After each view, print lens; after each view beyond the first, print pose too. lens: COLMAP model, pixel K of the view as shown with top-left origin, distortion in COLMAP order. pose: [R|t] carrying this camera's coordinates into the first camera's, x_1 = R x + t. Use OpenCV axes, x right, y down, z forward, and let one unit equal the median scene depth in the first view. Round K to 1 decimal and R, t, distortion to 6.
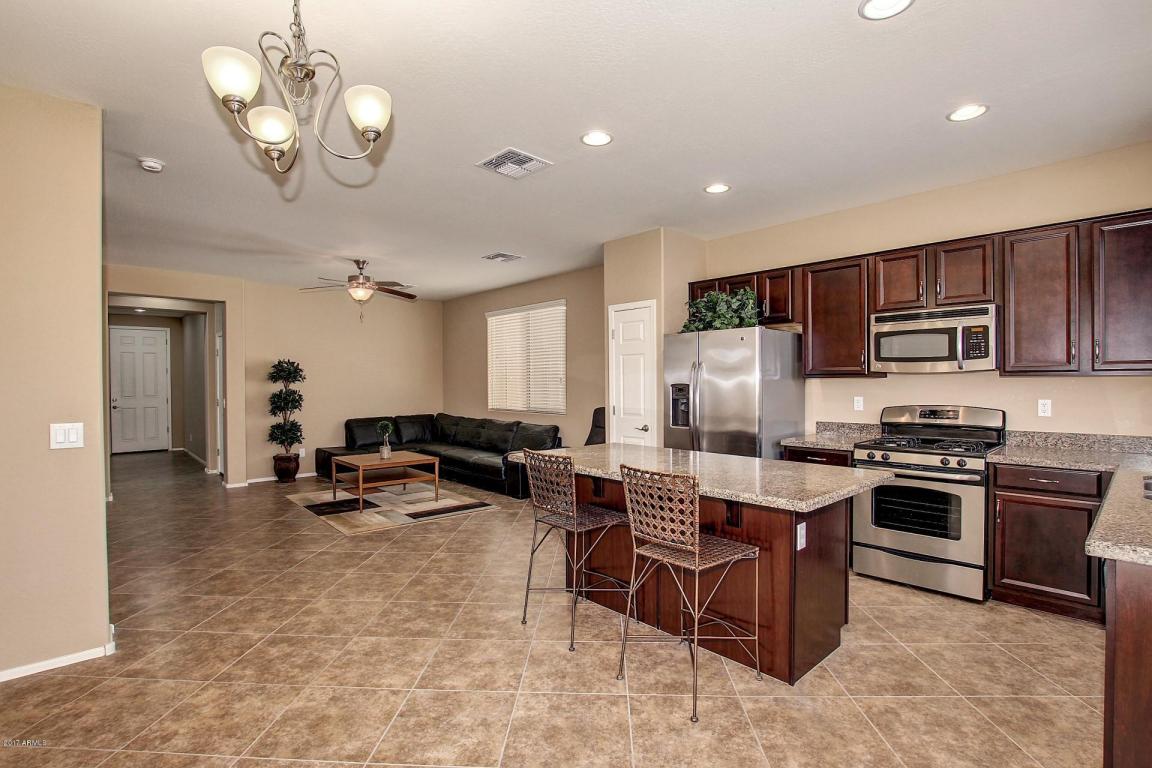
lens RADIAL K [[543.1, 0, 580.4], [0, 543.1, 386.4], [0, 0, 1]] dist [-0.030759, 0.000275]
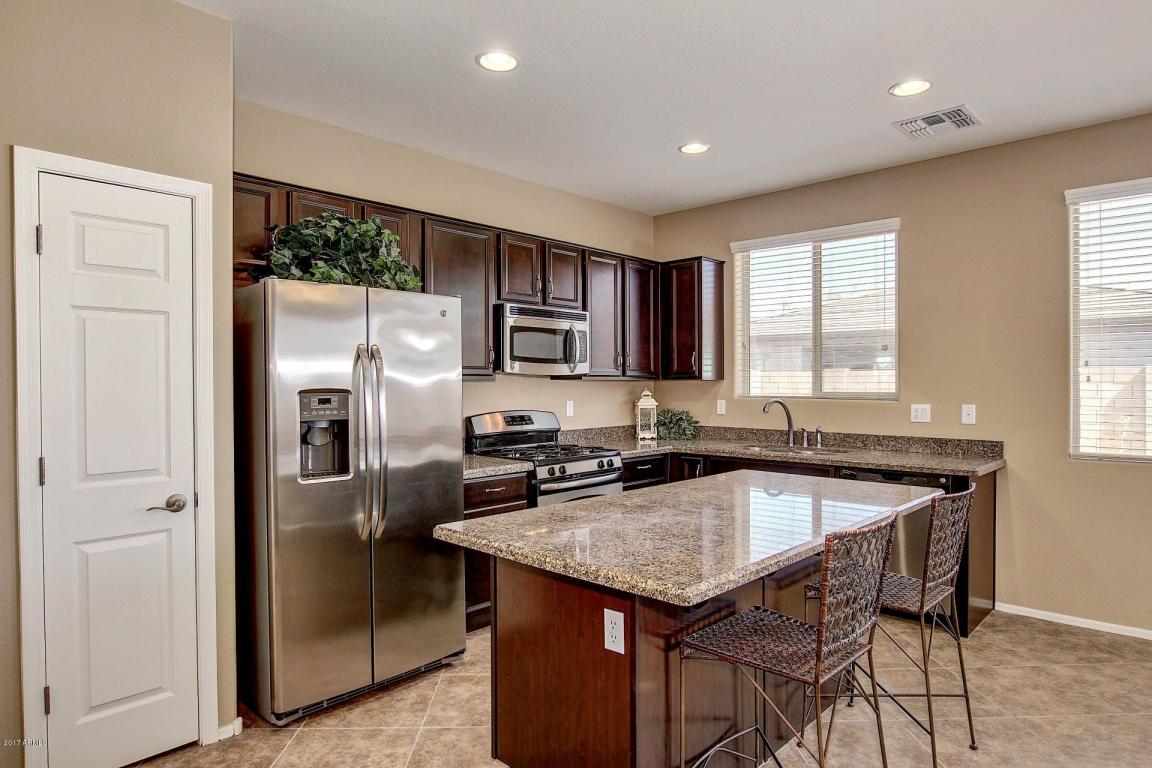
lens RADIAL K [[666.6, 0, 574.3], [0, 666.6, 388.2], [0, 0, 1]] dist [-0.025980, 0.000408]
pose [[-0.058772, -0.001388, 0.998270, -0.397214], [0.010887, 0.999939, 0.002031, -0.003989], [-0.998212, 0.010987, -0.058754, 0.790593]]
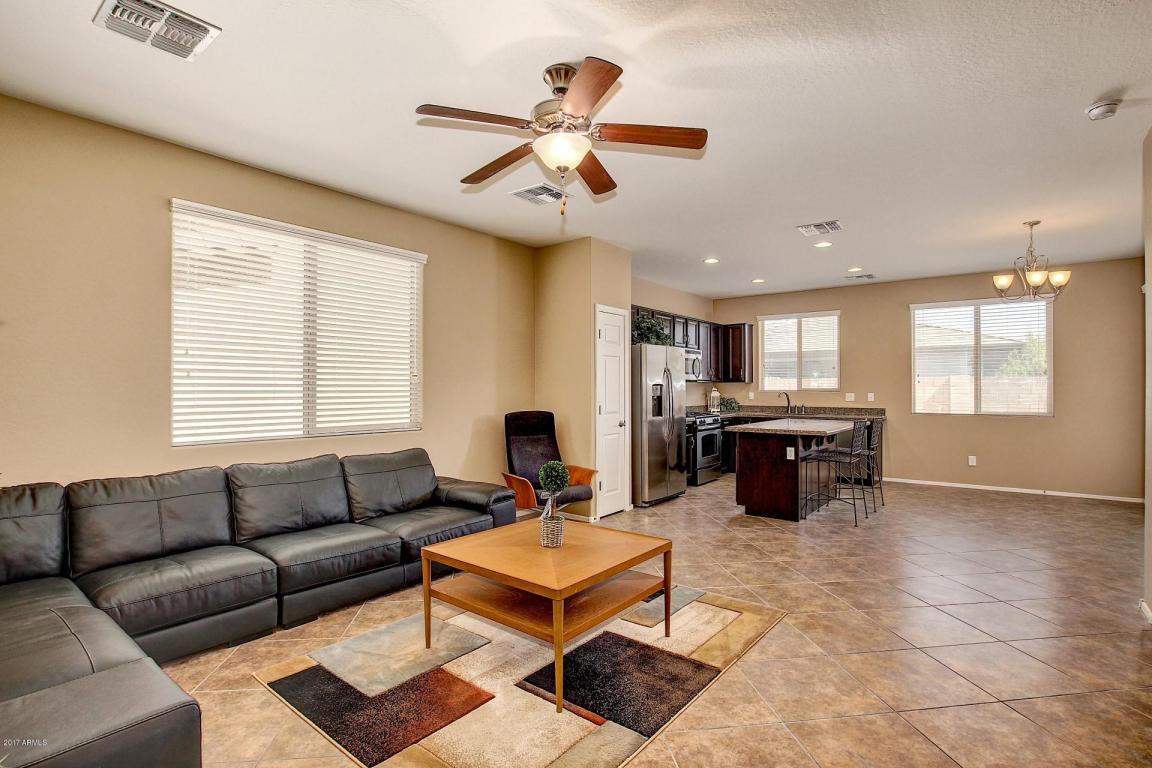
lens RADIAL K [[543.1, 0, 580.4], [0, 543.1, 386.4], [0, 0, 1]] dist [-0.030759, 0.000275]
pose [[-0.156874, 0.008609, 0.987581, -1.031785], [0.009205, 0.999931, -0.007254, 0.008390], [-0.987576, 0.007953, -0.156942, 1.343967]]
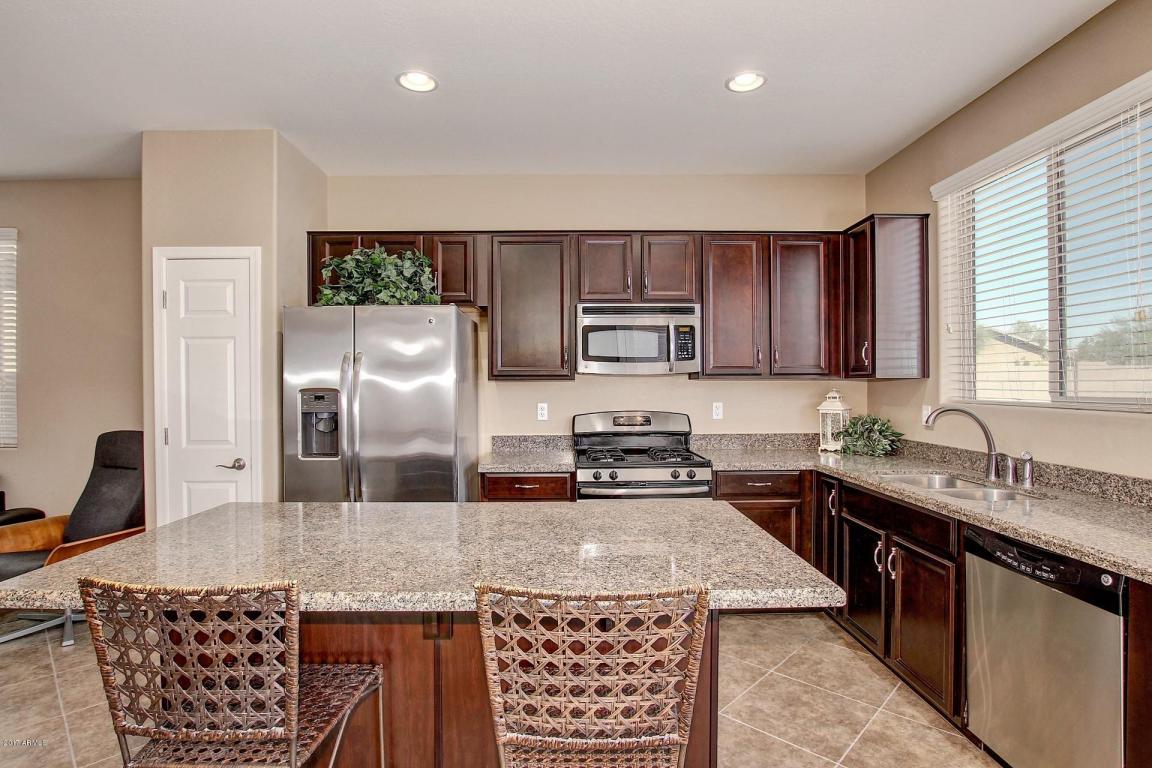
lens RADIAL K [[576.7, 0, 572.0], [0, 576.7, 386.6], [0, 0, 1]] dist [-0.032522, 0.000737]
pose [[0.669129, -0.000347, 0.743146, -0.102825], [0.006321, 0.999966, -0.005224, -0.001320], [-0.743119, 0.008193, 0.669109, 0.341777]]
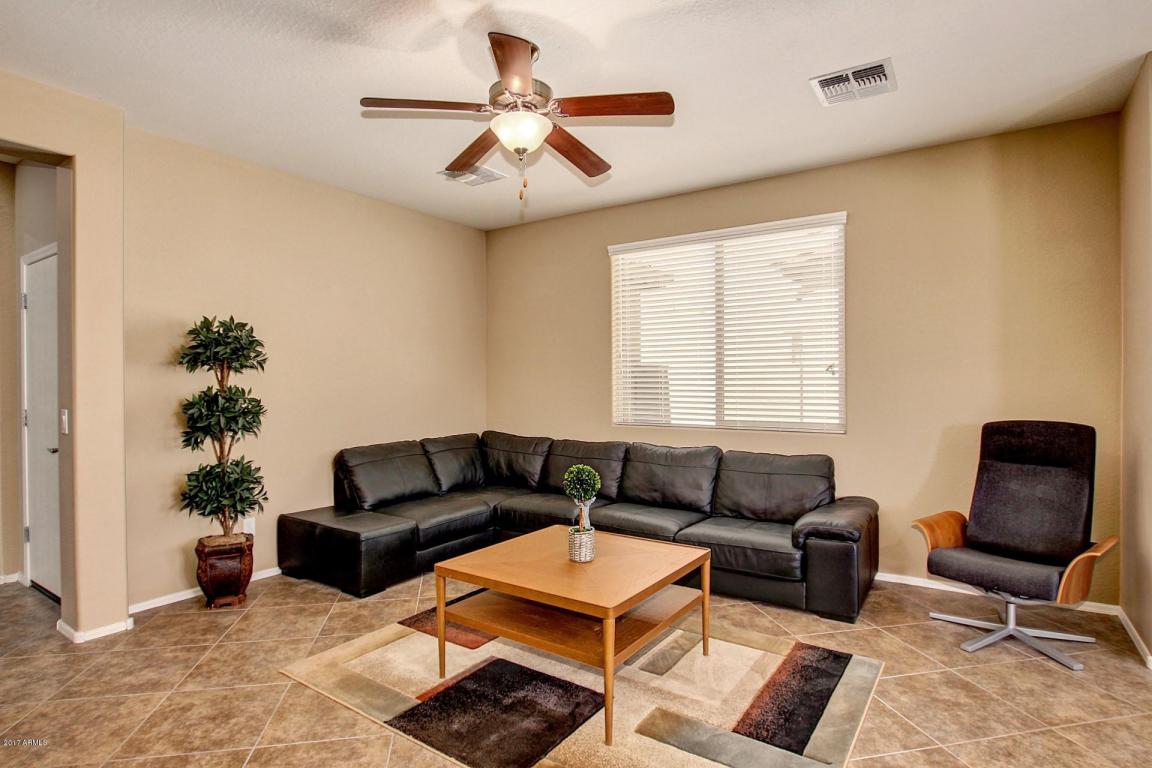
lens RADIAL K [[597.5, 0, 577.1], [0, 597.5, 387.2], [0, 0, 1]] dist [-0.024544, -0.000771]
pose [[0.972783, -0.000644, 0.231716, -0.596486], [0.000197, 0.999998, 0.001954, 0.007802], [-0.231717, -0.001855, 0.972781, 0.743974]]
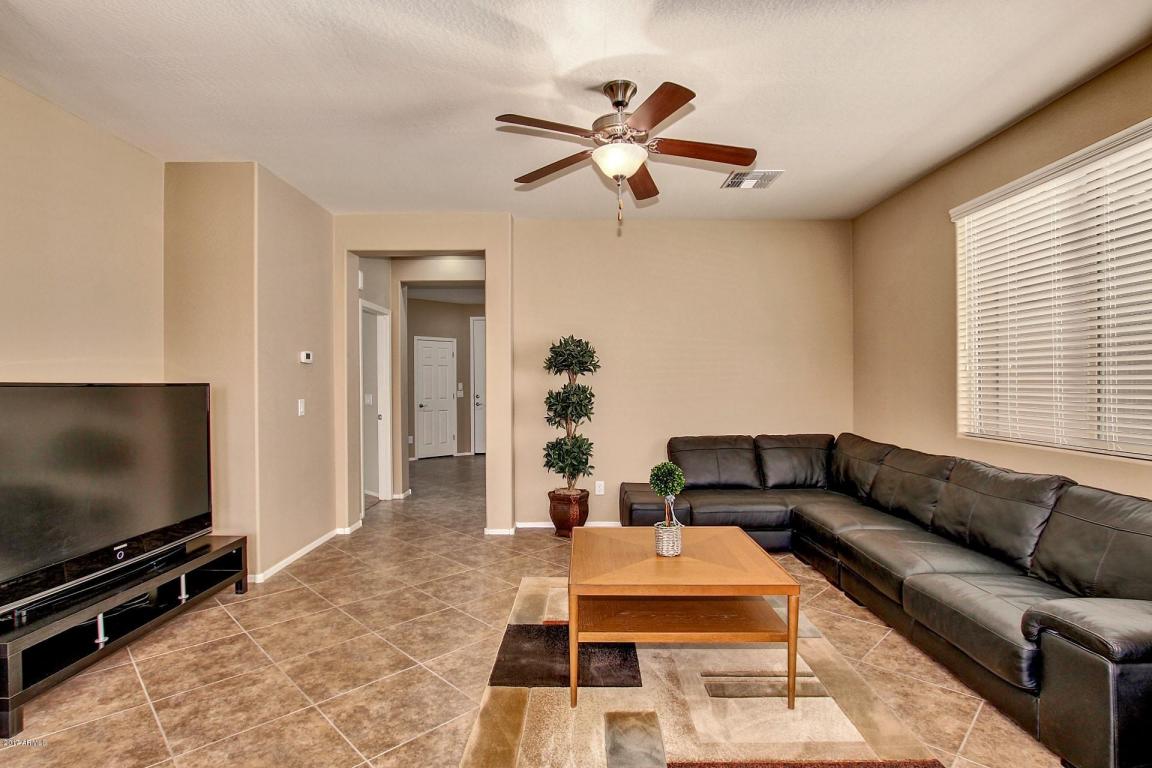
lens RADIAL K [[567.6, 0, 576.0], [0, 567.6, 384.0], [0, 0, 1]] dist [-0.031954, 0.000482]
pose [[0.735534, 0.003307, -0.677480, -0.162532], [-0.005680, 0.999983, -0.001286, 0.008729], [0.677464, 0.004795, 0.735540, 0.824580]]
